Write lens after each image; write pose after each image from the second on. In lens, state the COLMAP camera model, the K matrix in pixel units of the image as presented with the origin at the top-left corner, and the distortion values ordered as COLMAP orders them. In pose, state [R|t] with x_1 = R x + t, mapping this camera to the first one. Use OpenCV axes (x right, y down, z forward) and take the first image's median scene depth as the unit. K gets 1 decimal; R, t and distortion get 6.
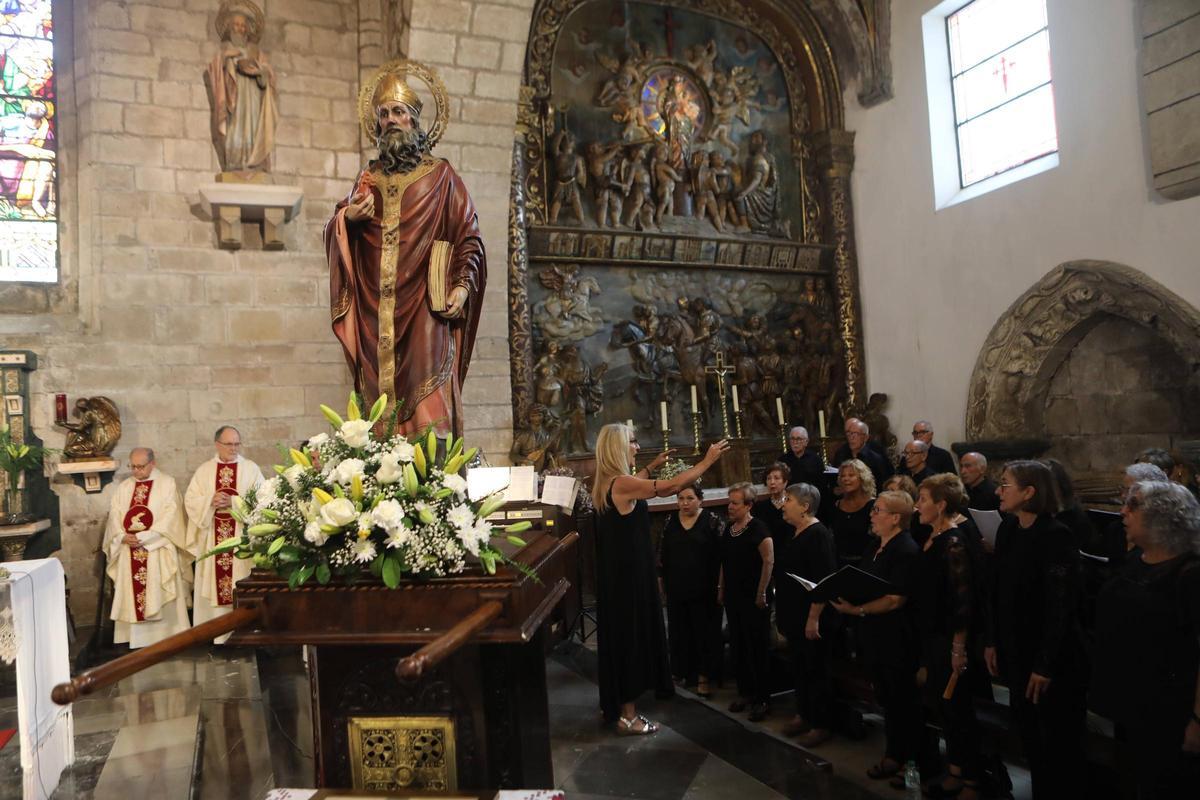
lens RADIAL K [[832.0, 0, 604.9], [0, 832.0, 411.4], [0, 0, 1]] dist [-0.095920, 0.066988]
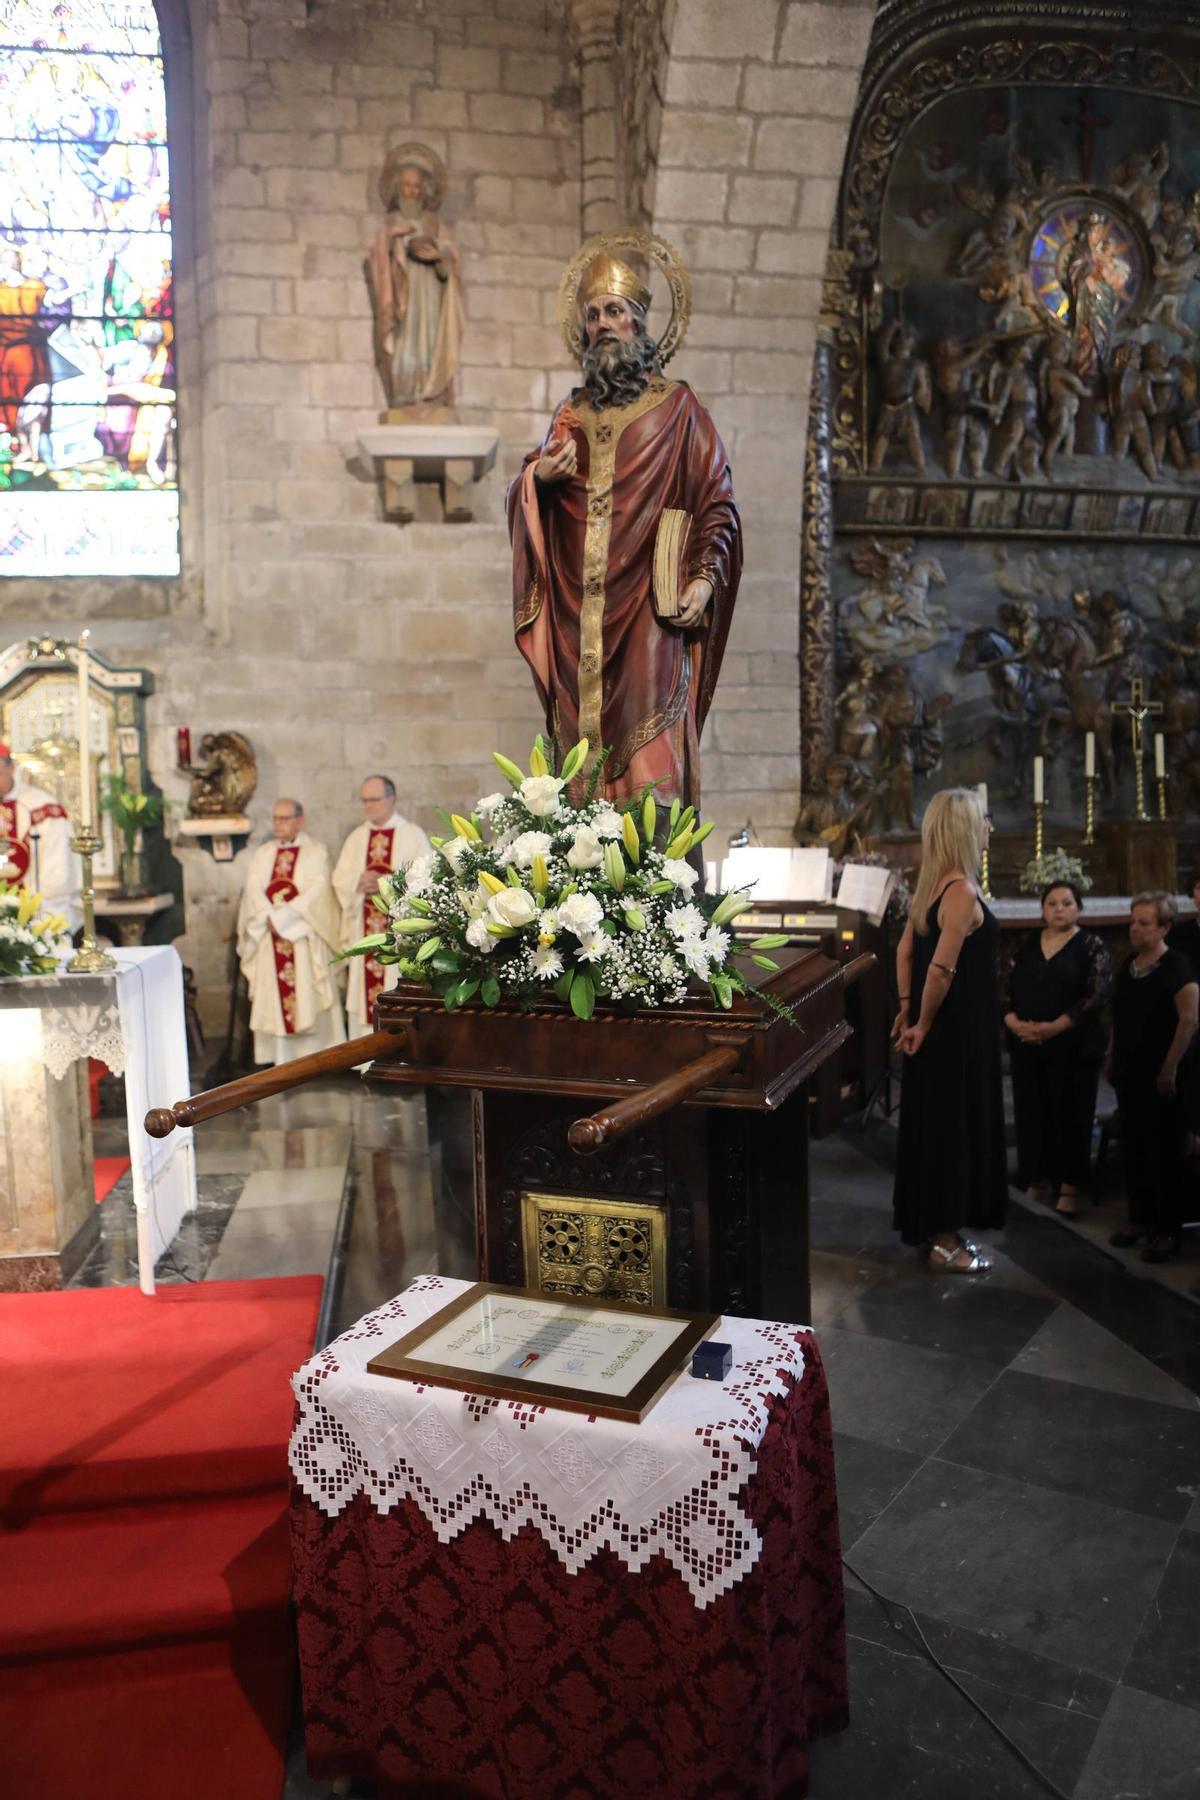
lens RADIAL K [[1248.0, 0, 609.0], [0, 1248.0, 913.4], [0, 0, 1]] dist [-0.095920, 0.066988]
pose [[0.963060, 0.057641, -0.263046, 0.010533], [-0.025502, 0.991955, 0.123999, -0.001936], [0.268077, -0.112710, 0.956782, -0.000477]]
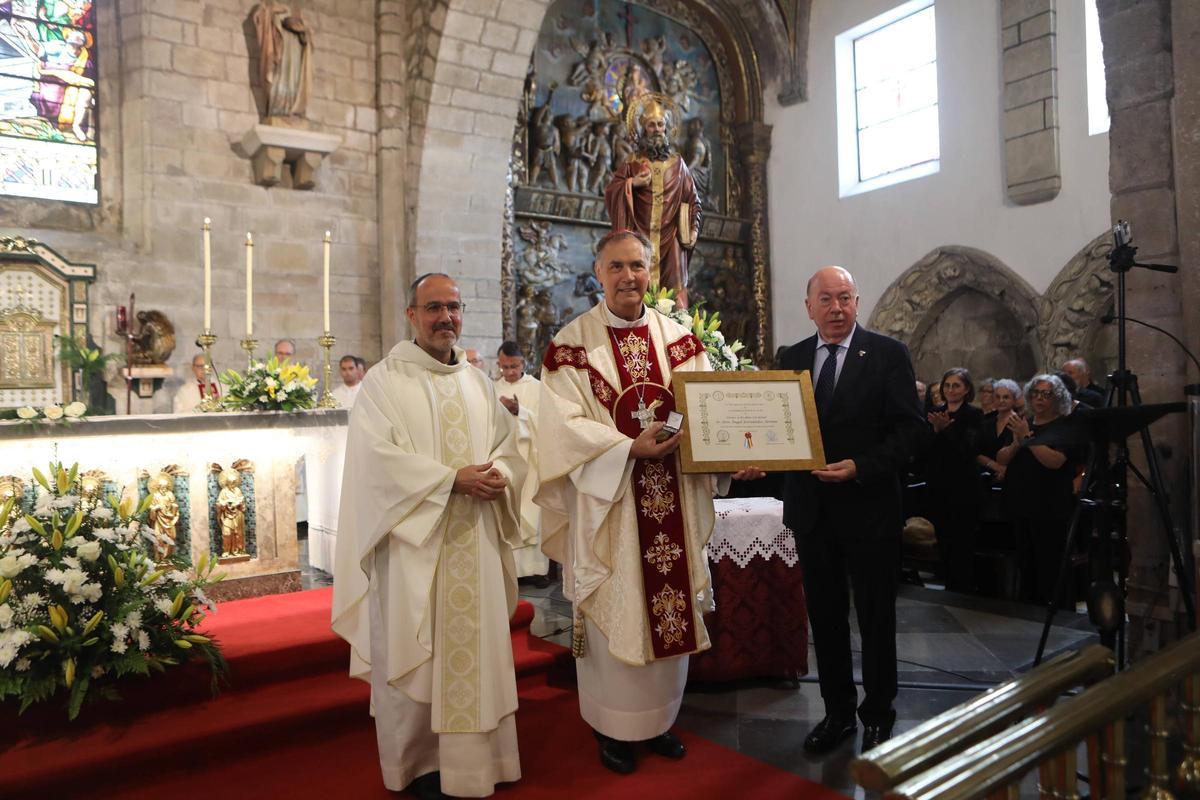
lens RADIAL K [[832.0, 0, 623.8], [0, 832.0, 413.6], [0, 0, 1]] dist [-0.095920, 0.066988]
pose [[0.978681, 0.026231, 0.203703, -0.193045], [-0.035190, 0.998560, 0.040482, 0.049196], [-0.202347, -0.046787, 0.978196, -0.200410]]
